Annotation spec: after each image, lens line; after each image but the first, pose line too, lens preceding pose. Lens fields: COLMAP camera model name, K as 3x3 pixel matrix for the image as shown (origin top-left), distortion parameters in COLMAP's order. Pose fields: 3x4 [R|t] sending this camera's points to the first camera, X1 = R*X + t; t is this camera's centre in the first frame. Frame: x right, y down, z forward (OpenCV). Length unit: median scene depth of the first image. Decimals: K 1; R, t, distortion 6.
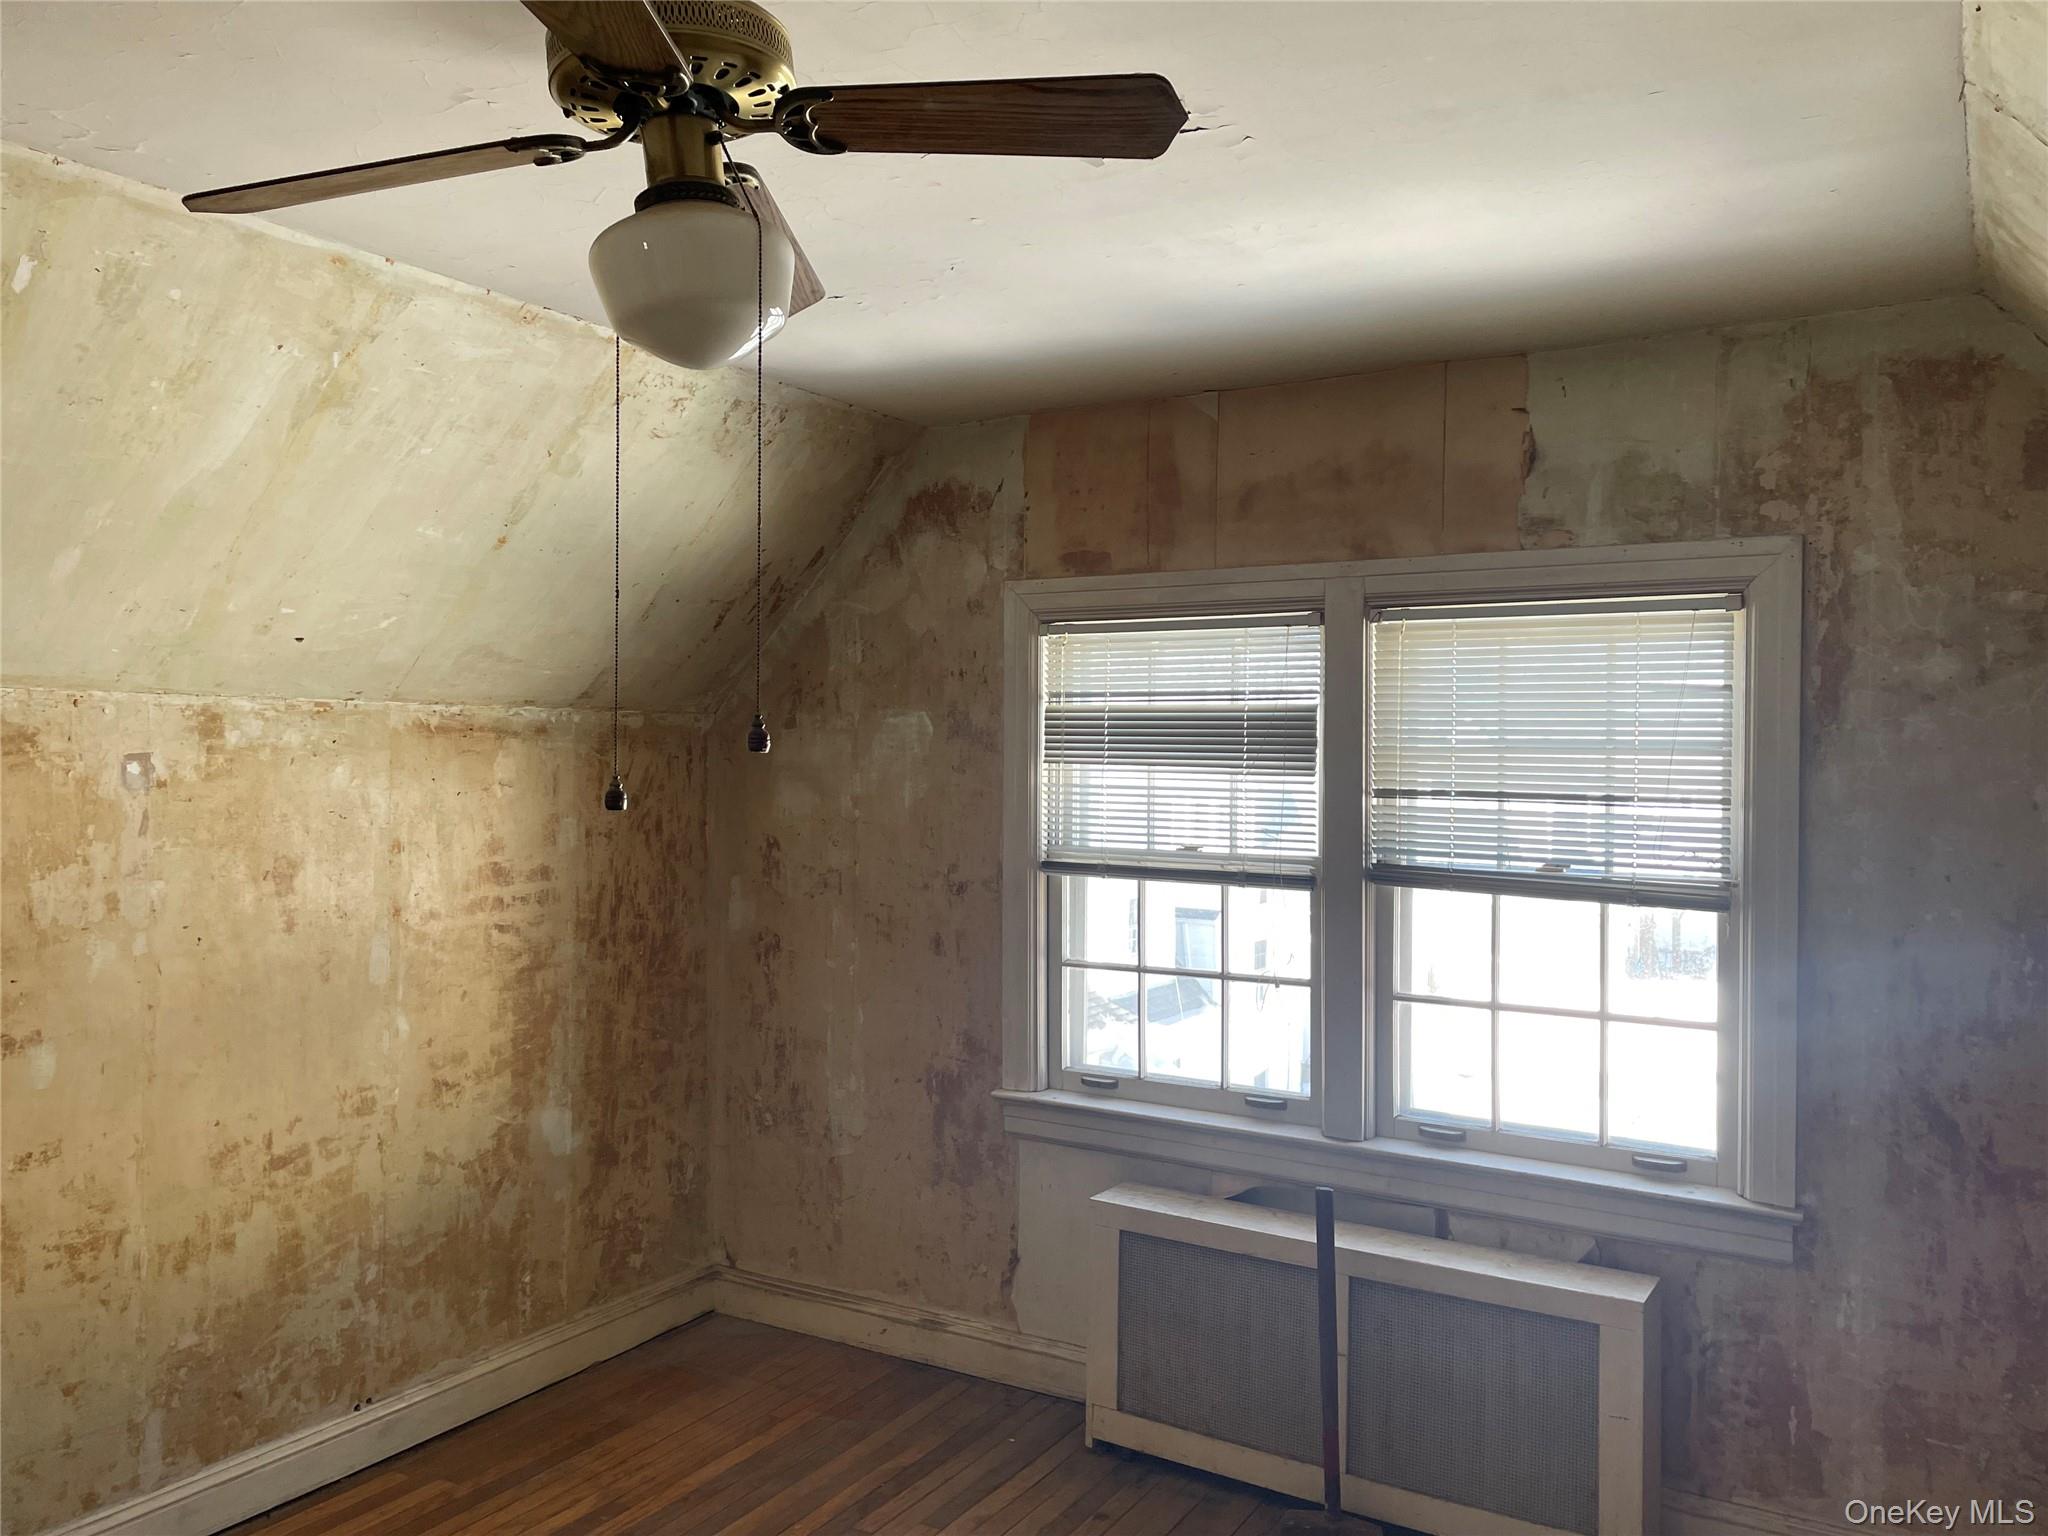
lens RADIAL K [[1542.5, 0, 1040.1], [0, 1542.5, 770.9], [0, 0, 1]] dist [0.082038, -0.103505]
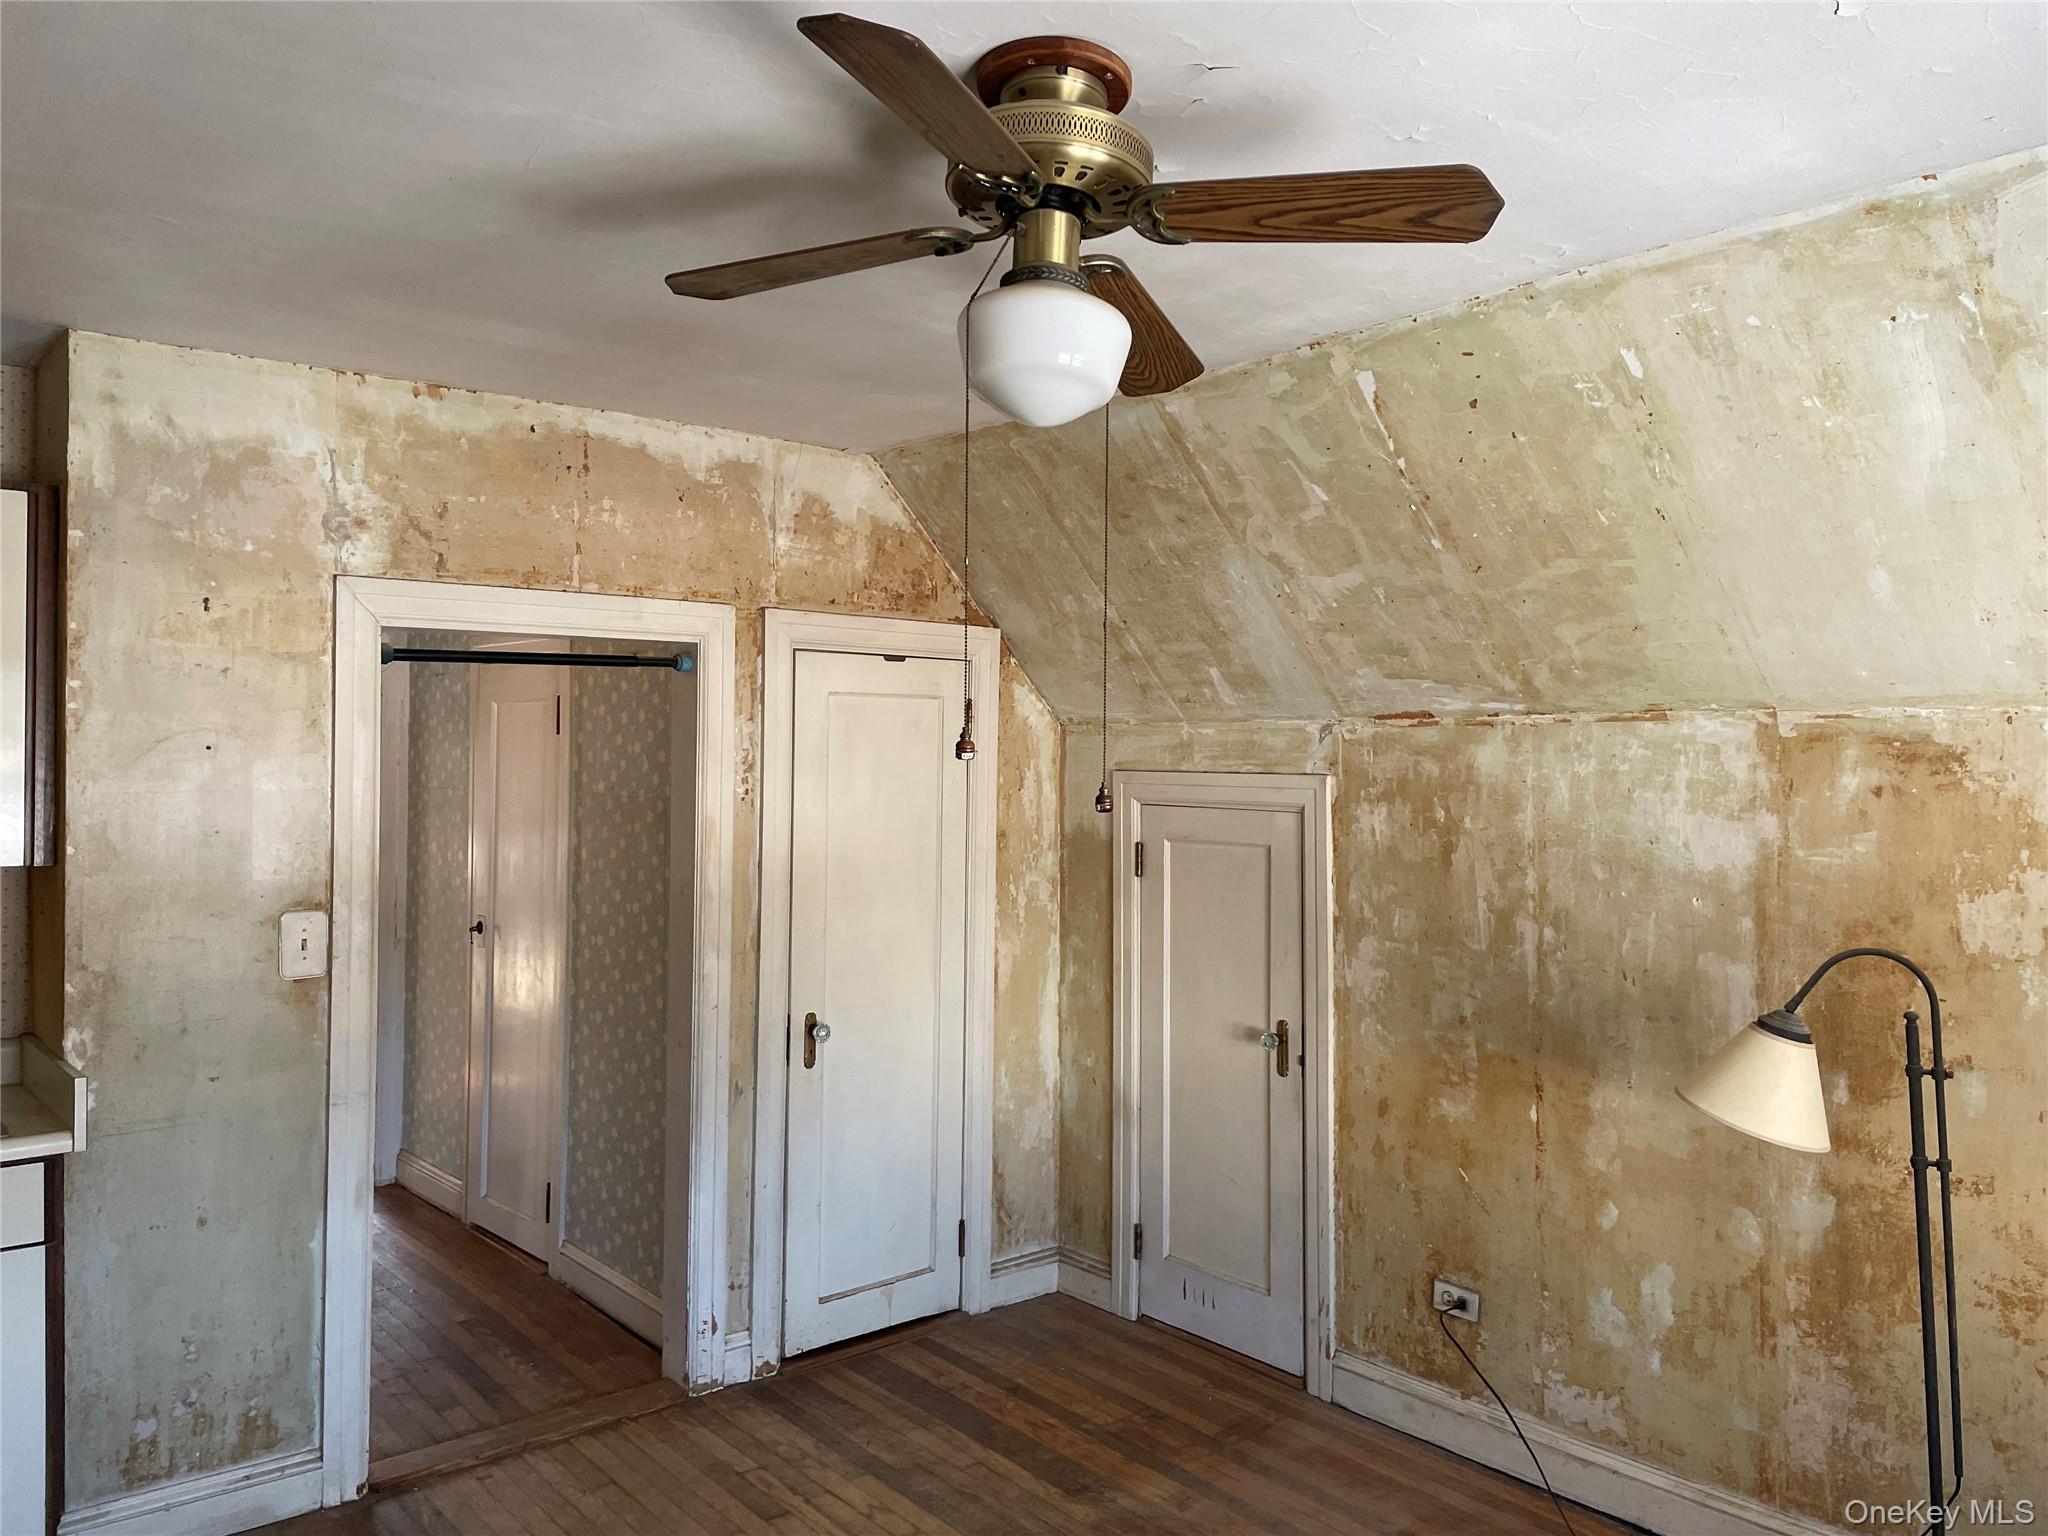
lens RADIAL K [[1570.8, 0, 1044.5], [0, 1570.8, 752.6], [0, 0, 1]] dist [0.089991, -0.124068]
pose [[-0.328037, -0.017296, -0.944506, 0.491342], [-0.018233, 0.999762, -0.011976, -0.001556], [0.944489, 0.013293, -0.328275, 0.772909]]
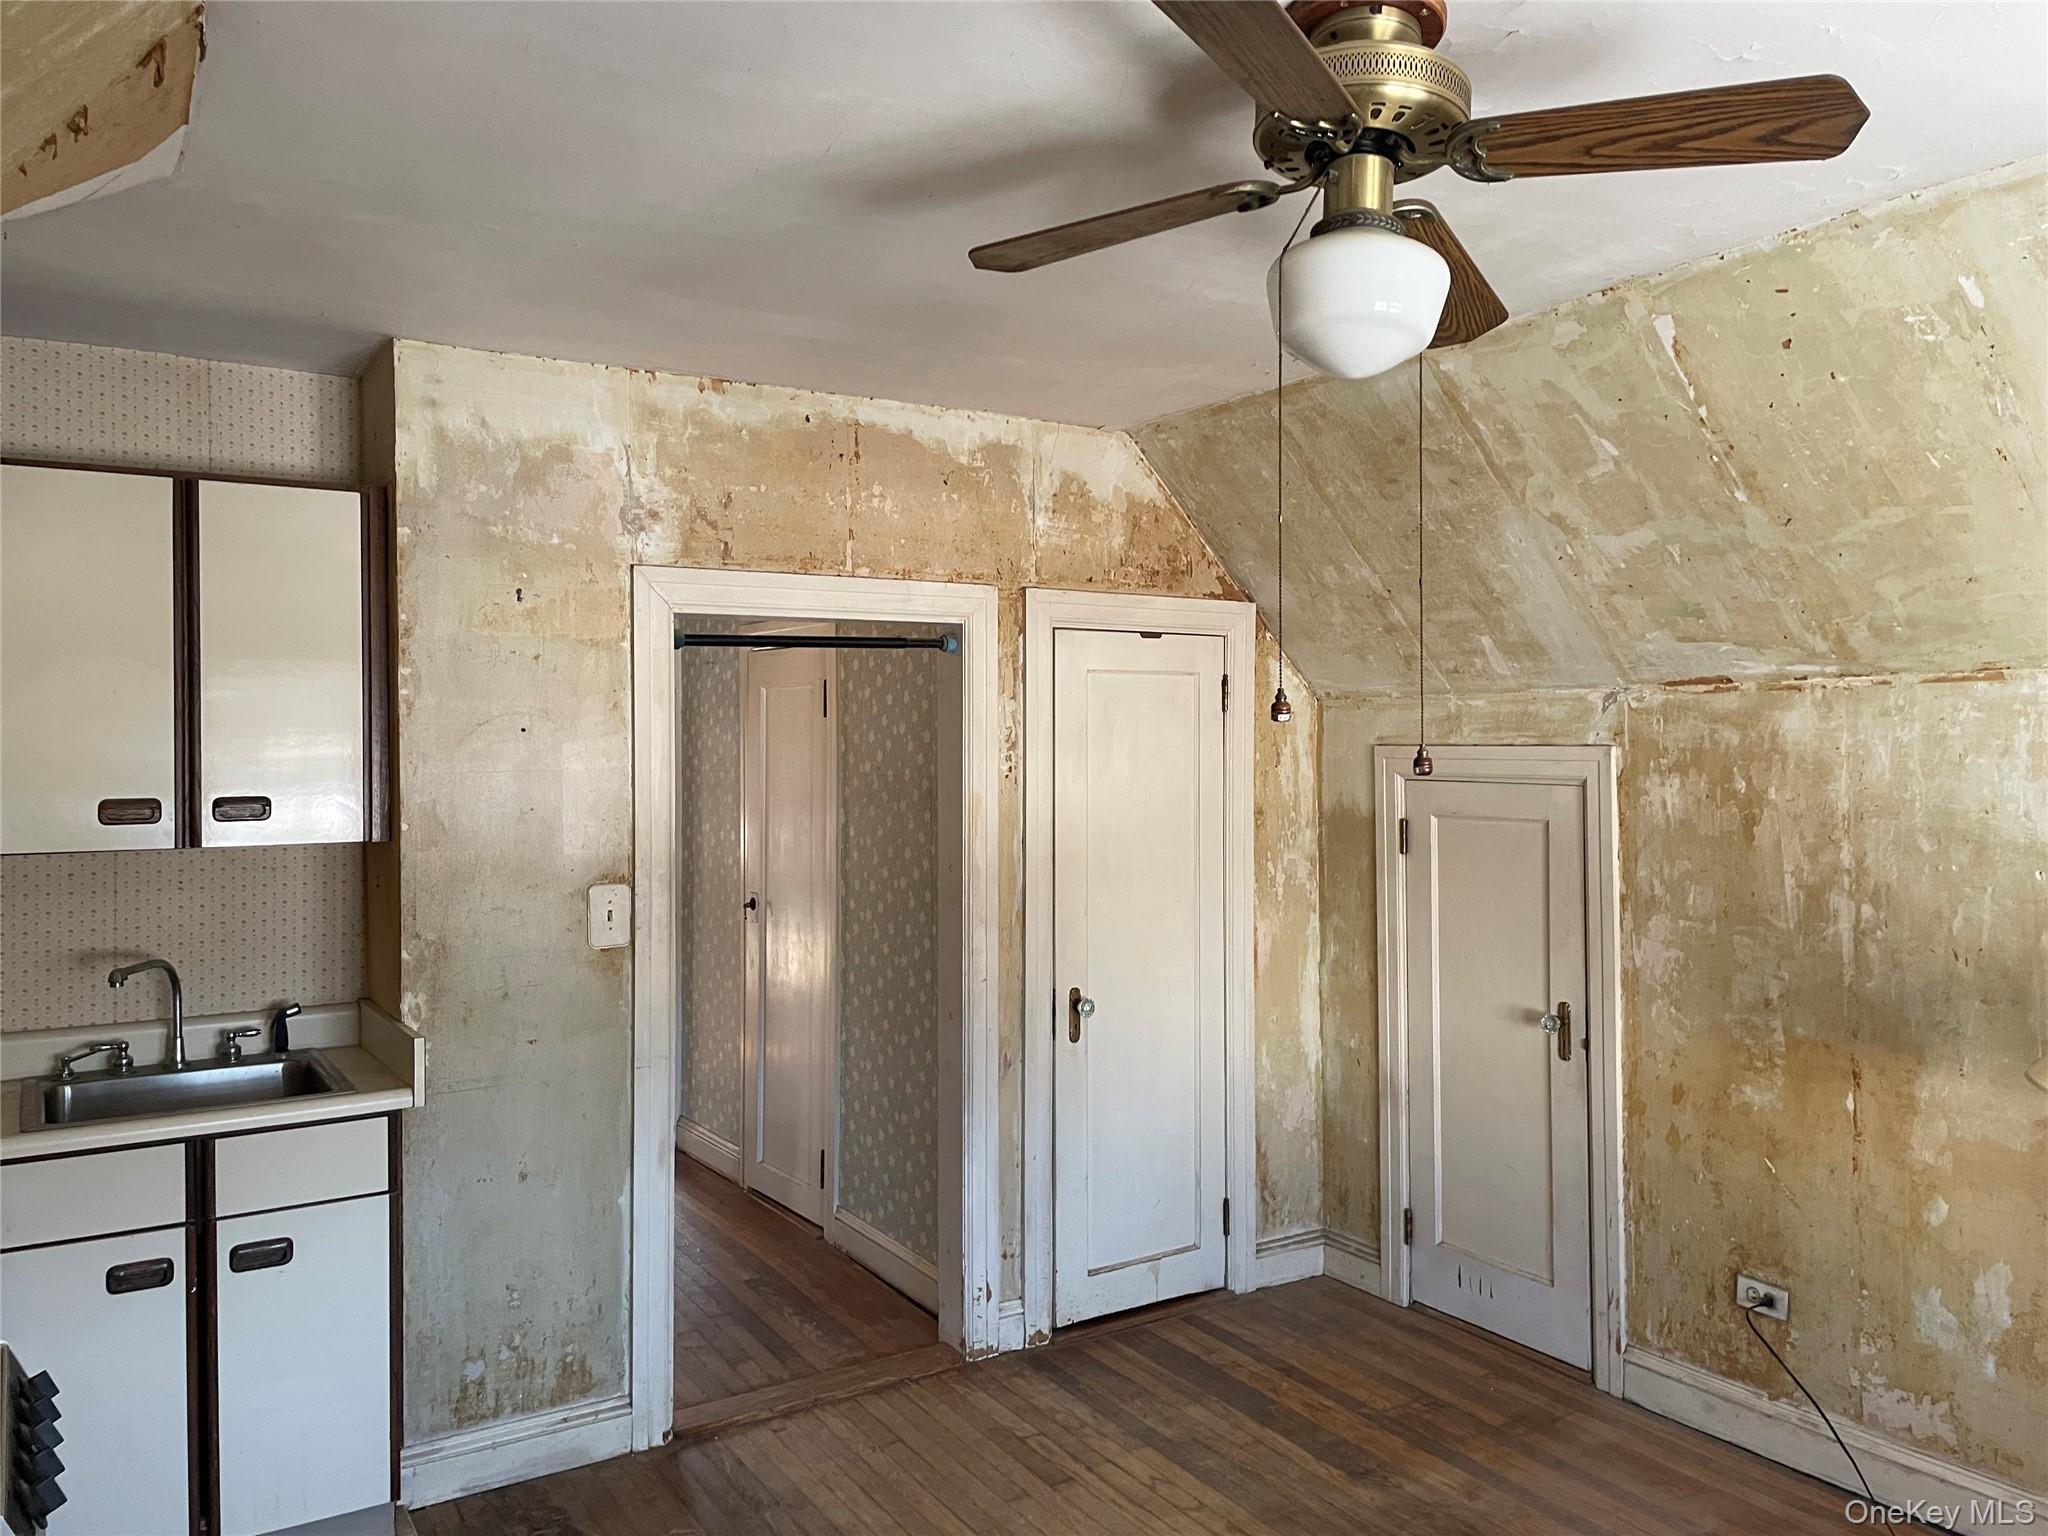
lens RADIAL K [[1570.8, 0, 1044.5], [0, 1570.8, 752.6], [0, 0, 1]] dist [0.089991, -0.124068]
pose [[-0.455515, -0.004753, -0.890215, 0.501520], [-0.007127, 0.999973, -0.001692, 0.008289], [0.890199, 0.005574, -0.455537, 0.736292]]
